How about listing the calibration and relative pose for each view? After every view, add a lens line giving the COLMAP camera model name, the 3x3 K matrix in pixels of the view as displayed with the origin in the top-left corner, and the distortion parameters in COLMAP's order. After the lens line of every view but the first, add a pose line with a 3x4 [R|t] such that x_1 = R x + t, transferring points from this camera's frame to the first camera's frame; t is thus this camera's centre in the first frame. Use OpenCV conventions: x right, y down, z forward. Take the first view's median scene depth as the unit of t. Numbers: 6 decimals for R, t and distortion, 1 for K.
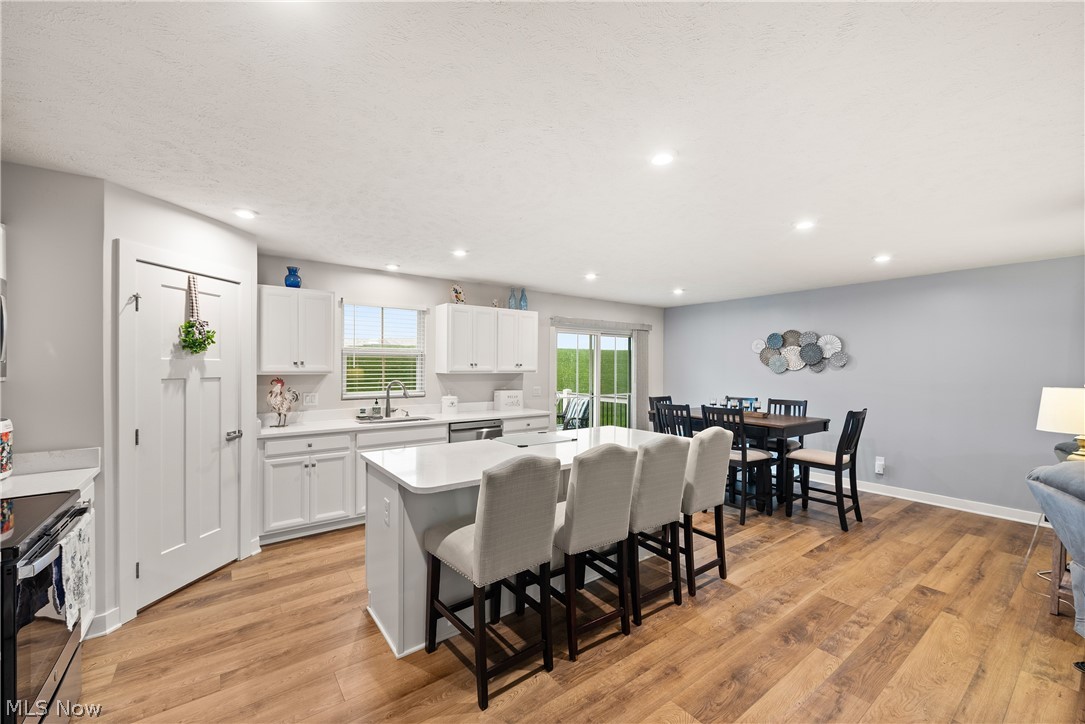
lens RADIAL K [[432.0, 0, 539.9], [0, 432.0, 368.3], [0, 0, 1]] dist [0.008656, -0.005136]
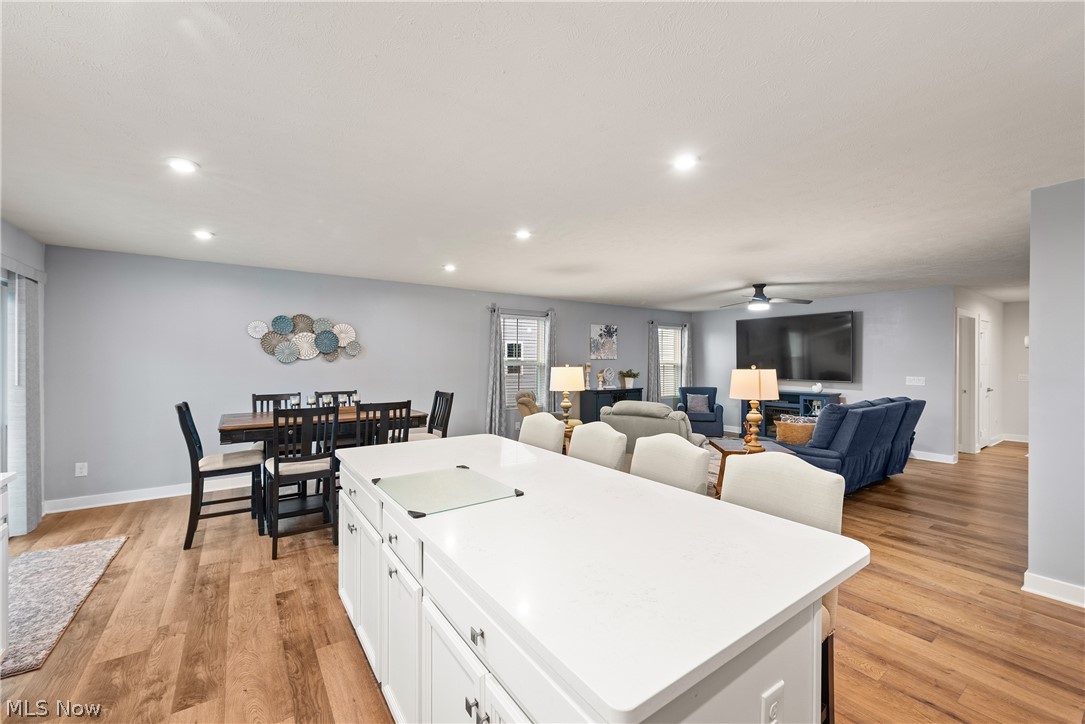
lens RADIAL K [[432.0, 0, 546.2], [0, 432.0, 363.8], [0, 0, 1]] dist [0.008656, -0.005136]
pose [[0.021225, -0.012030, 0.999702, -0.396126], [0.002155, 0.999926, 0.011987, 0.005458], [-0.999772, 0.001900, 0.021250, 0.642251]]
